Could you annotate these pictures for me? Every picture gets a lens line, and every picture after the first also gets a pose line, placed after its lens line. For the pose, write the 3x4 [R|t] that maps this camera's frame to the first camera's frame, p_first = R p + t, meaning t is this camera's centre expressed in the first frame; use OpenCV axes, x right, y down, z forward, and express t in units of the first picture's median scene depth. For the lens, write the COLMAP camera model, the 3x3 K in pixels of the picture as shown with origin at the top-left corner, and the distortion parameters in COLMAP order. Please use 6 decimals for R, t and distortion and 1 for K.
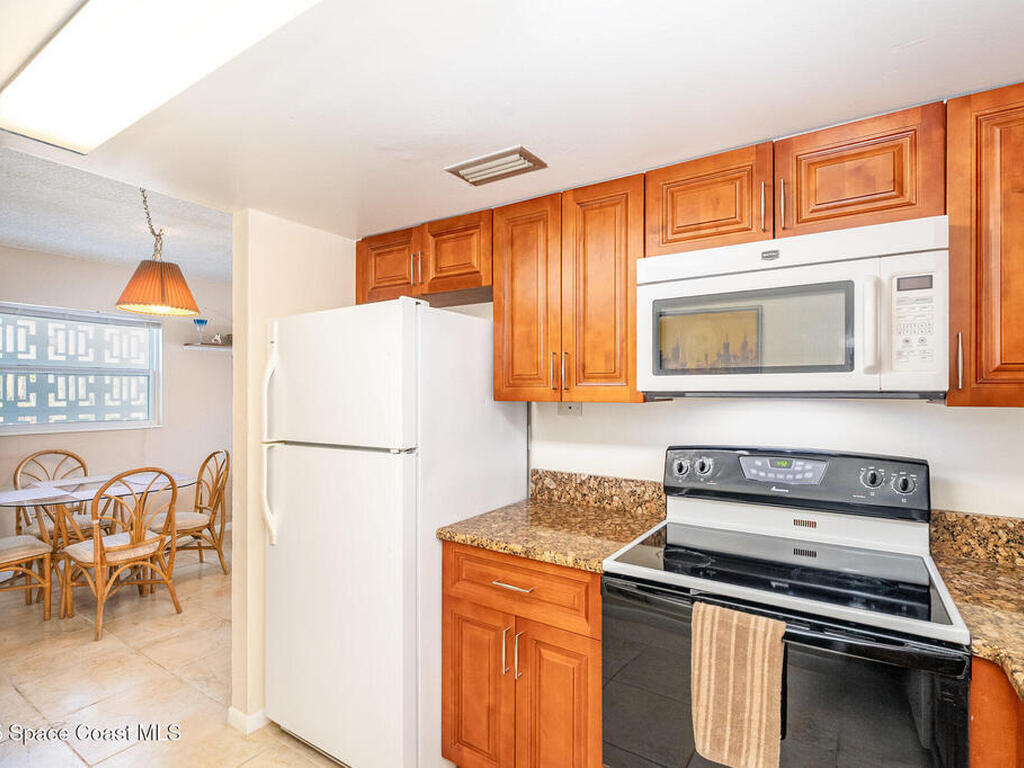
lens RADIAL K [[511.8, 0, 522.1], [0, 511.8, 387.5], [0, 0, 1]] dist [0.001284, 0.000325]
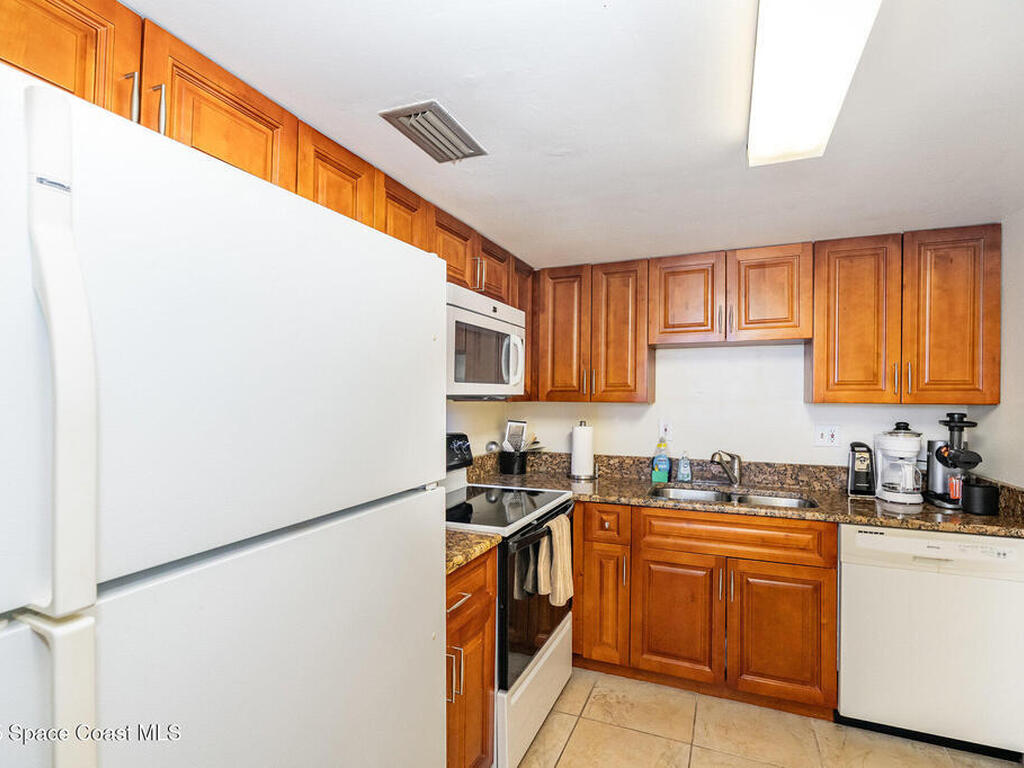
lens RADIAL K [[511.8, 0, 522.1], [0, 511.8, 387.5], [0, 0, 1]] dist [0.001284, 0.000325]
pose [[-0.179243, 0.014276, 0.983701, -0.945542], [-0.009920, 0.999818, -0.016318, 0.007835], [-0.983755, -0.012683, -0.179069, 1.030186]]
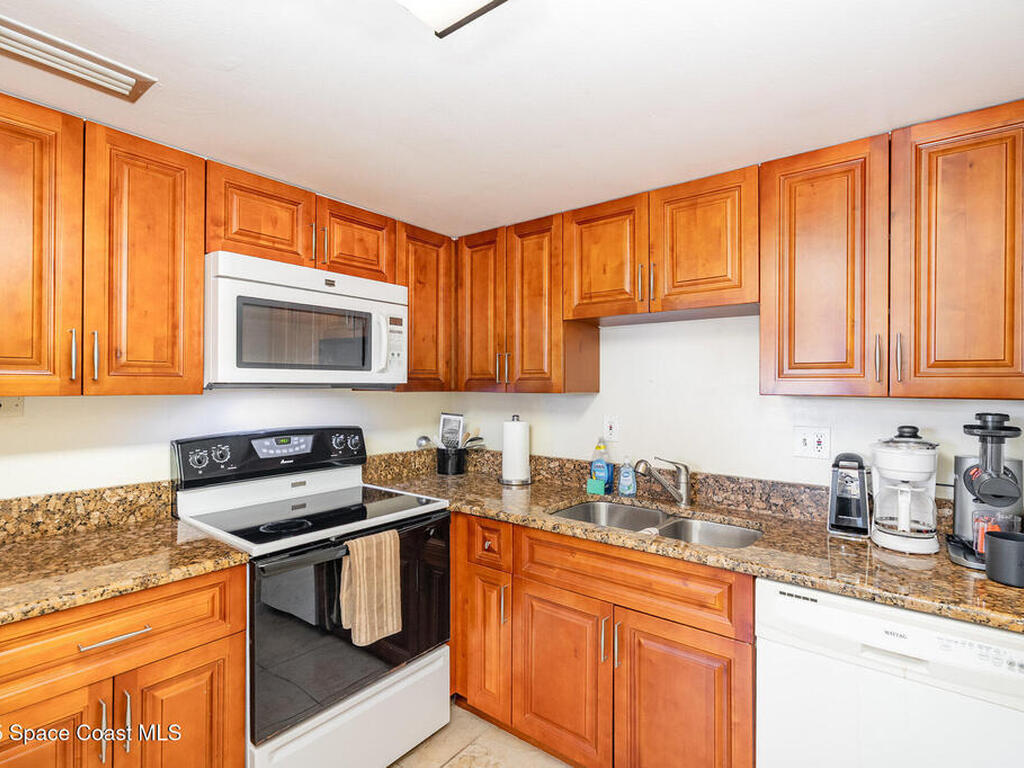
lens RADIAL K [[513.9, 0, 515.0], [0, 513.9, 376.3], [0, 0, 1]] dist [0.001188, 0.000975]
pose [[0.091717, 0.017223, 0.995636, -0.716220], [-0.011743, 0.999800, -0.016213, 0.004514], [-0.995716, -0.010205, 0.091901, 0.333772]]
